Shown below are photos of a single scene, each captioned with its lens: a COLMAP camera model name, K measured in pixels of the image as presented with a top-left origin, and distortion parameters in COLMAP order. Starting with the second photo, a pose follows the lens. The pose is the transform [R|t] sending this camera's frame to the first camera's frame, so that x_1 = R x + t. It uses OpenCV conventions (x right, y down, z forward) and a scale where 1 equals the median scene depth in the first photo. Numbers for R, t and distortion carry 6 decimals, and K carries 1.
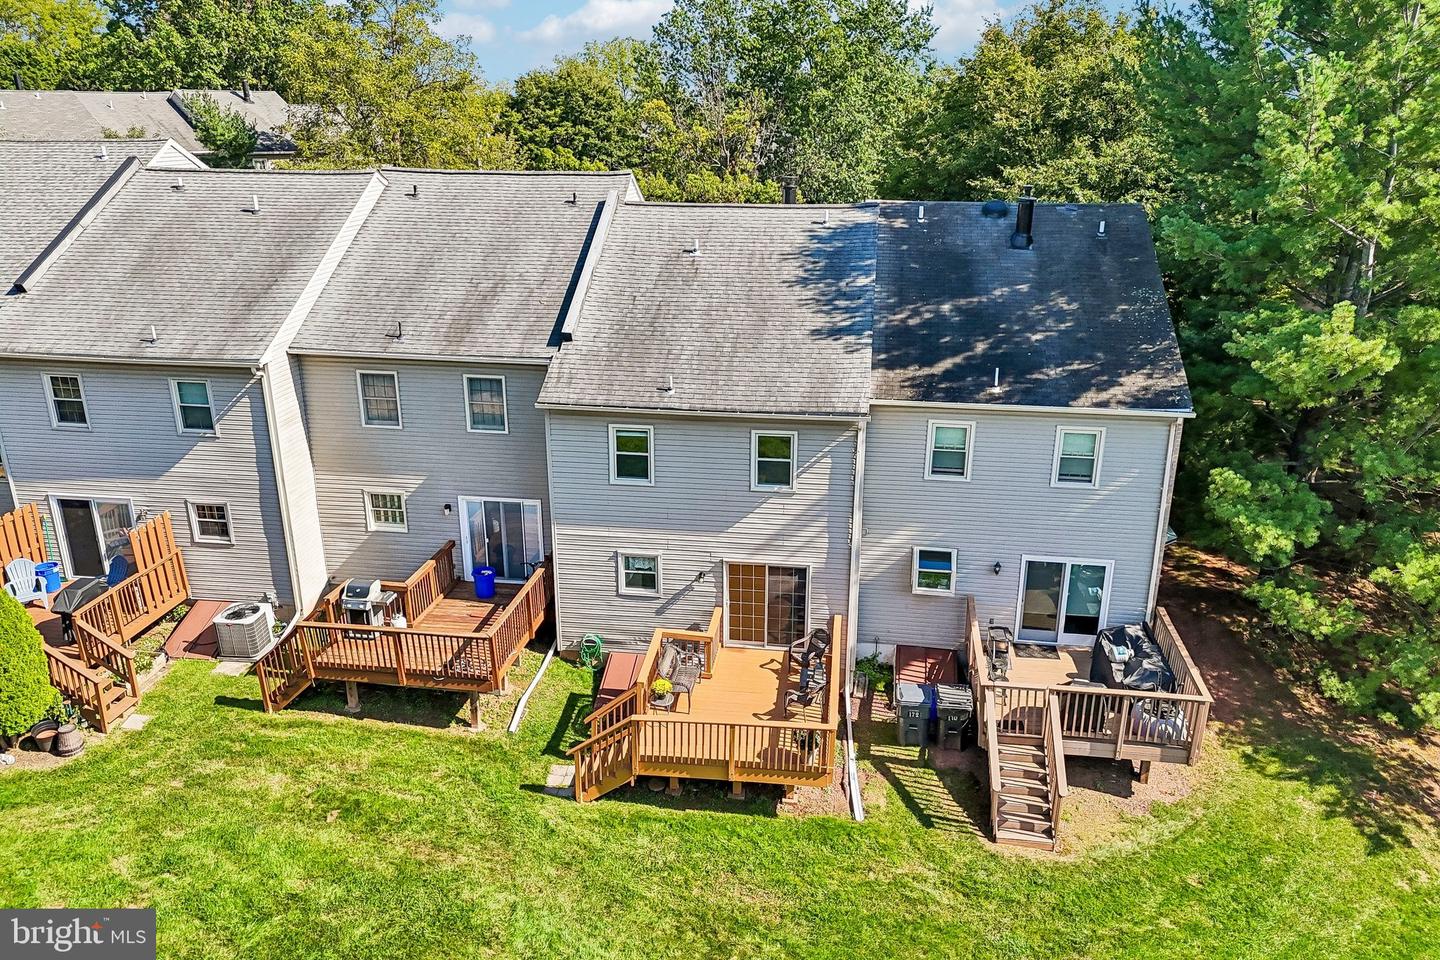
lens RADIAL K [[1033.8, 0, 717.9], [0, 1033.8, 454.6], [0, 0, 1]] dist [0.094695, -0.101008]
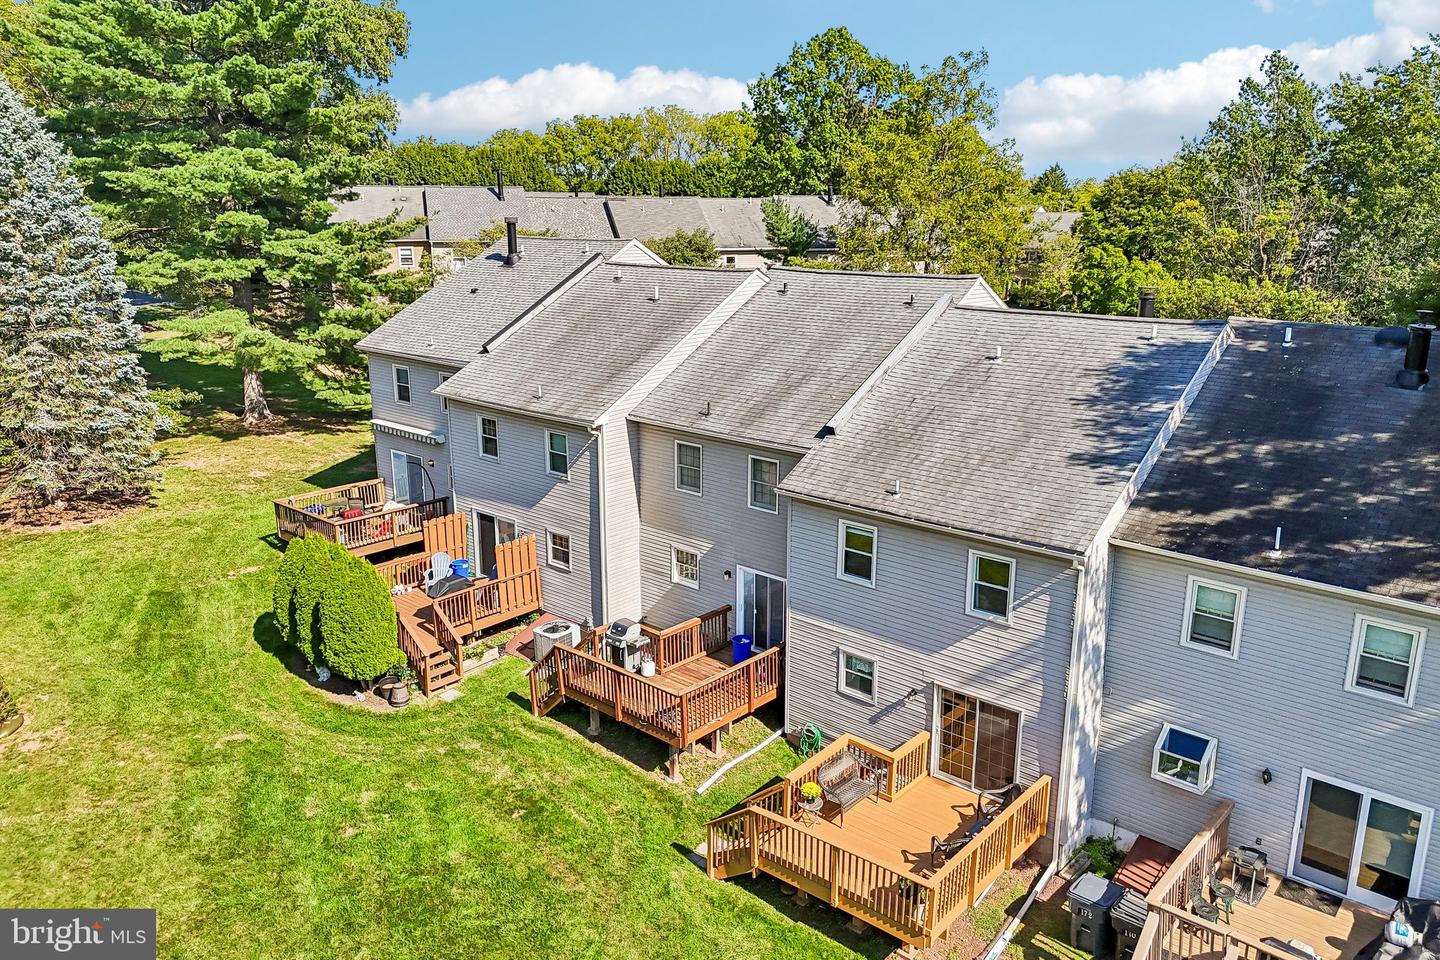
lens RADIAL K [[1033.8, 0, 717.9], [0, 1033.8, 454.6], [0, 0, 1]] dist [0.094695, -0.101008]
pose [[0.847311, 0.126902, -0.515713, 0.299243], [-0.170950, 0.984523, -0.038605, -0.031283], [0.502832, 0.120872, 0.855891, 0.063398]]
